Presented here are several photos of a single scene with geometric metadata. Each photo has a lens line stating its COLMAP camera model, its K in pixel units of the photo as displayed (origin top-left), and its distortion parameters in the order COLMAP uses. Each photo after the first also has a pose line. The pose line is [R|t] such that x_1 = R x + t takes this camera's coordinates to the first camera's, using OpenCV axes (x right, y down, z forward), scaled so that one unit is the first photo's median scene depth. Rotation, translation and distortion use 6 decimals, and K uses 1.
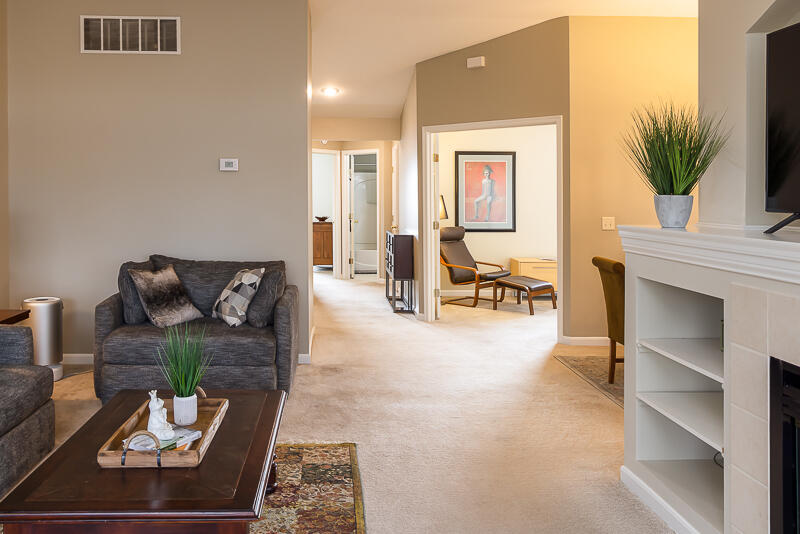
lens RADIAL K [[725.8, 0, 344.3], [0, 725.8, 209.5], [0, 0, 1]] dist [-0.036416, 0.000000]
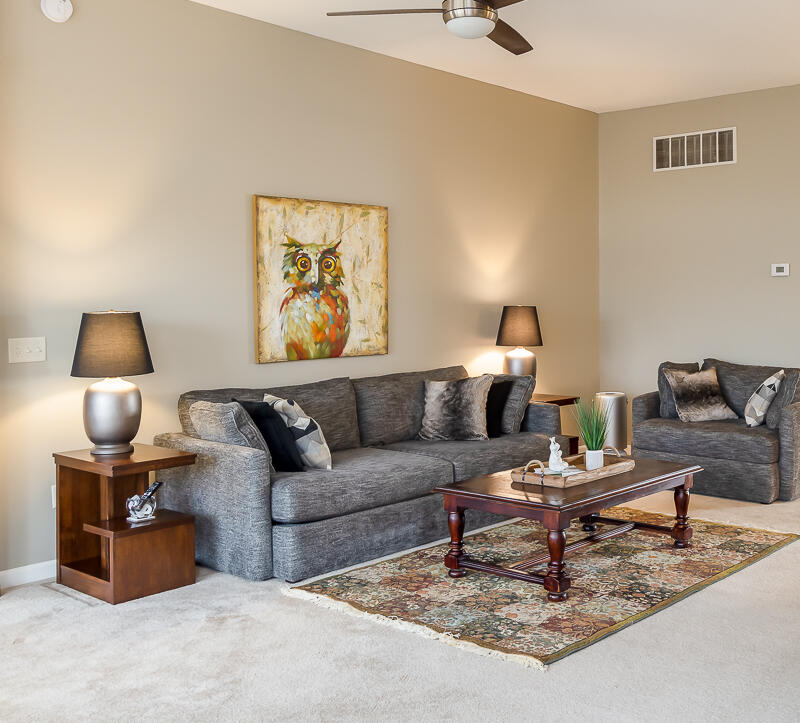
lens RADIAL K [[934.9, 0, 405.4], [0, 934.9, 365.6], [0, 0, 1]] dist [-0.162520, 0.000000]
pose [[0.657191, 0.029685, -0.753139, 0.492863], [0.000594, 0.999203, 0.039901, 0.021196], [0.753724, -0.026670, 0.656650, -0.221458]]
